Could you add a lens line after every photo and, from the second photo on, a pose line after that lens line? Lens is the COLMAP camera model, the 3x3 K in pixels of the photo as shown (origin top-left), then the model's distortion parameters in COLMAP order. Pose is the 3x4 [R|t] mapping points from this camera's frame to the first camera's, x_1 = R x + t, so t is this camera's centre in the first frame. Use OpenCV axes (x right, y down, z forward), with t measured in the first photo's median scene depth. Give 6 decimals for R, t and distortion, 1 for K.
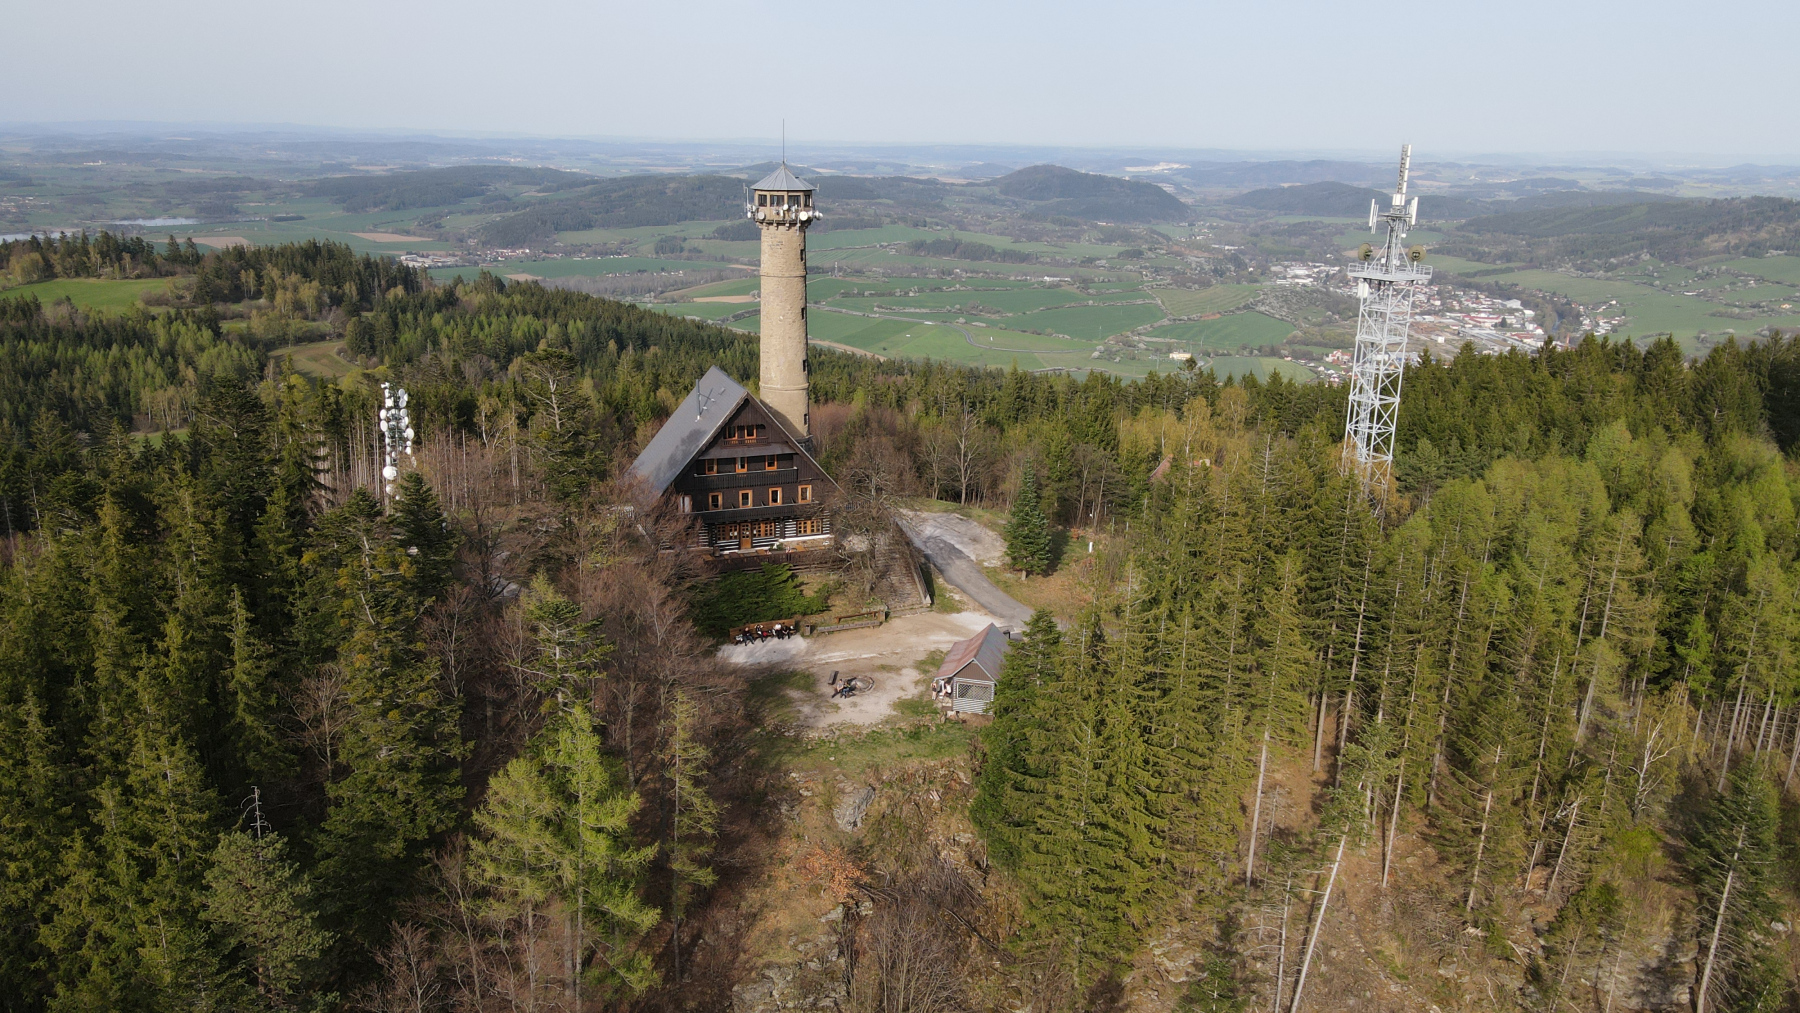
lens RADIAL K [[1323.7, 0, 894.1], [0, 1323.7, 512.1], [0, 0, 1]] dist [-0.007519, 0.043940]
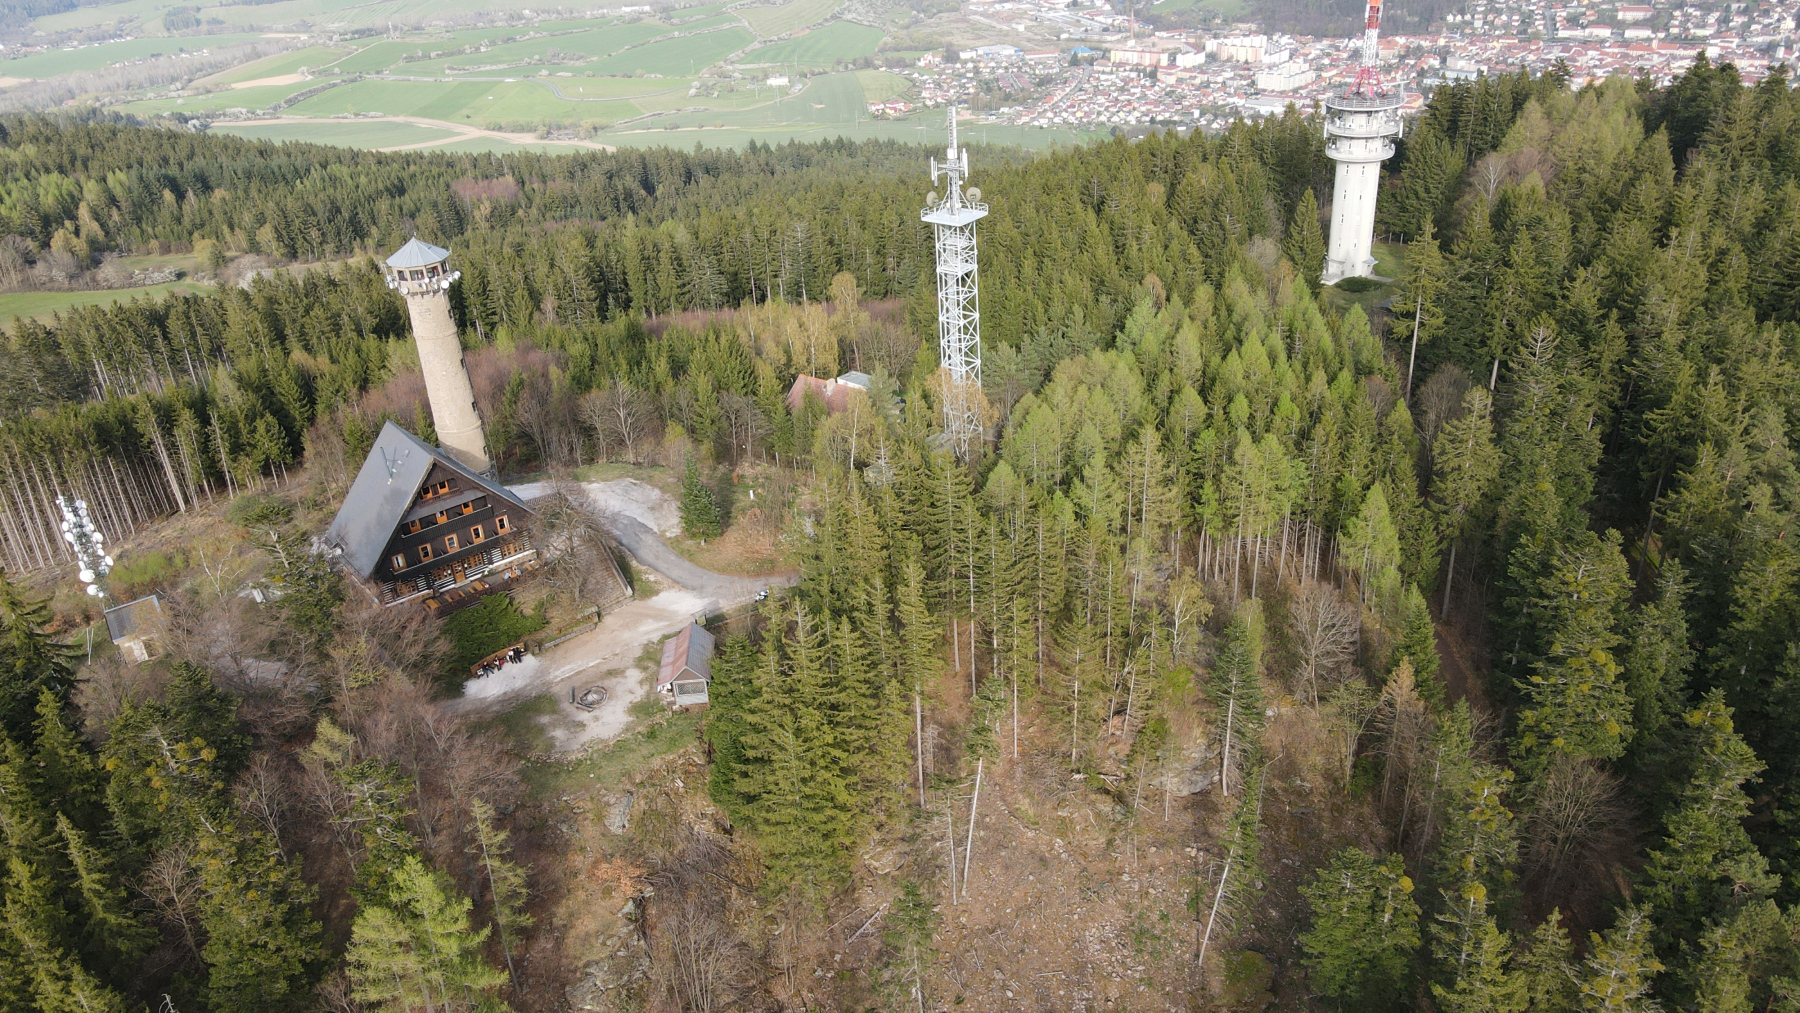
lens RADIAL K [[1323.7, 0, 894.1], [0, 1323.7, 512.1], [0, 0, 1]] dist [-0.007519, 0.043940]
pose [[0.948571, -0.212114, 0.234989, -0.002194], [0.161165, 0.962497, 0.218231, -0.036545], [-0.272466, -0.169135, 0.947183, -0.028518]]
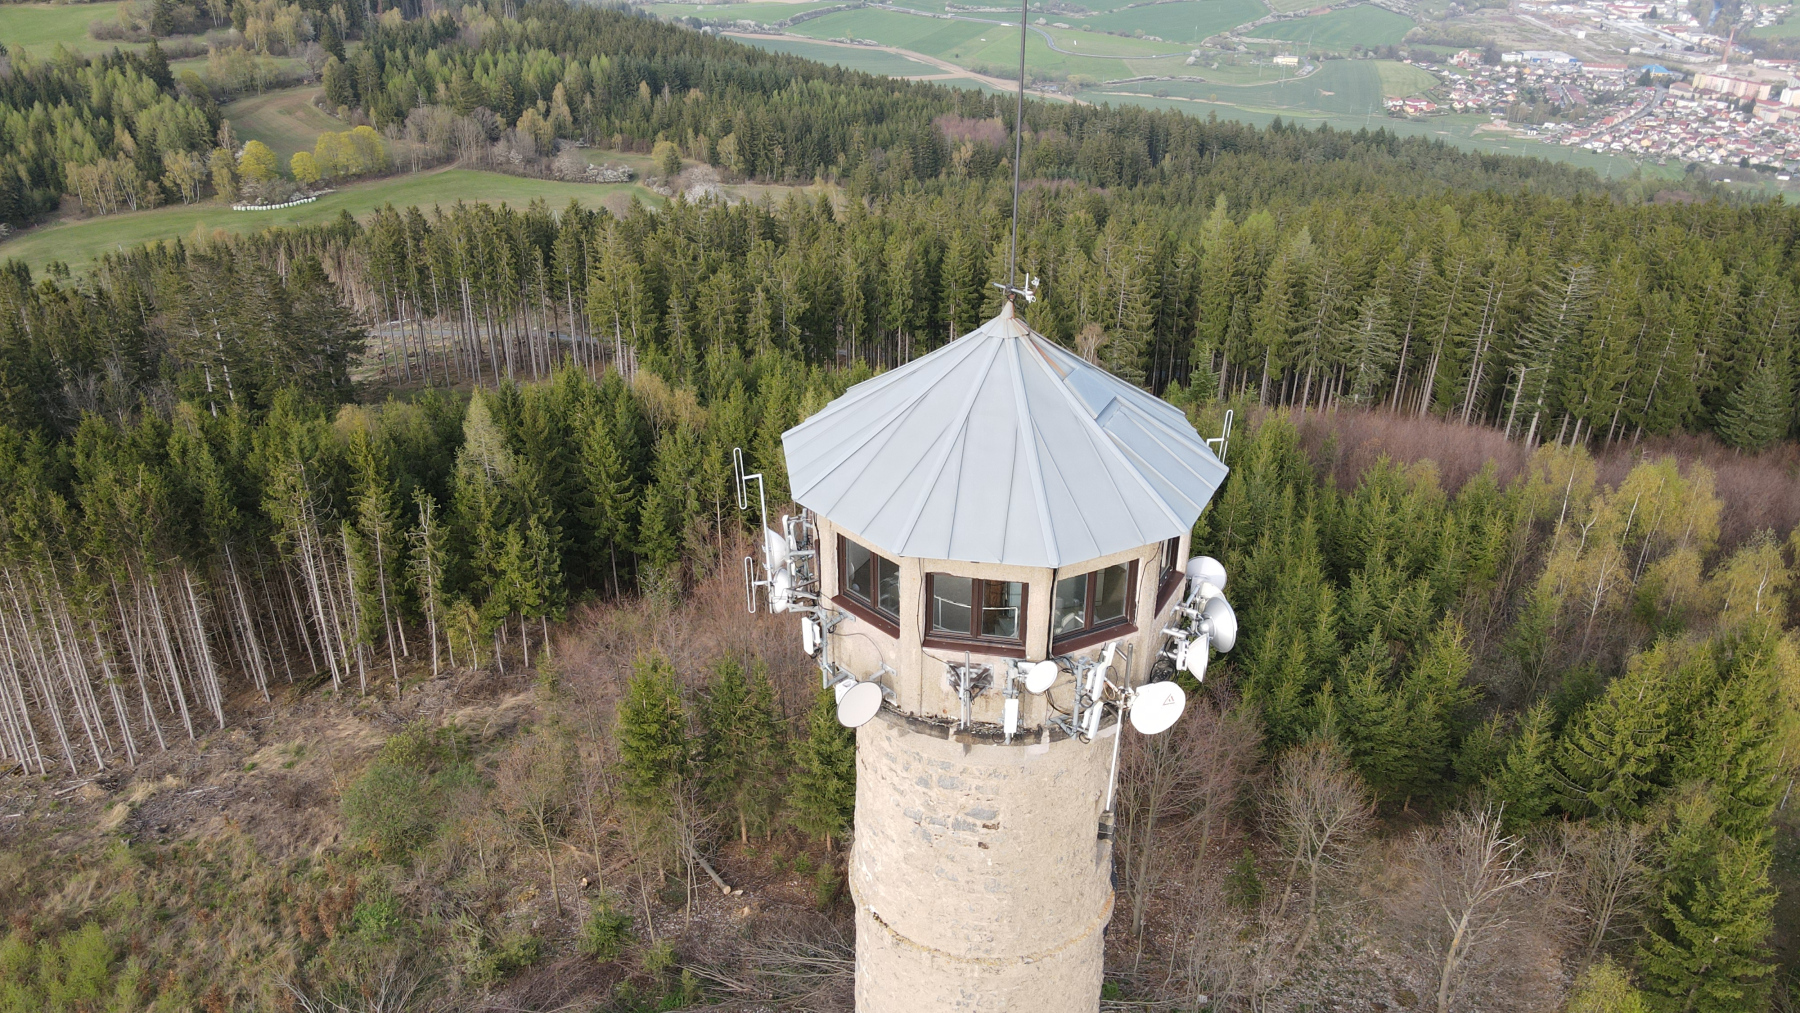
lens RADIAL K [[1322.6, 0, 895.1], [0, 1322.6, 511.5], [0, 0, 1]] dist [0.017508, -0.006166]
pose [[0.998842, 0.006353, -0.047679, -0.014829], [0.004038, 0.976666, 0.214728, -0.045350], [0.047931, -0.214672, 0.975509, 0.142592]]
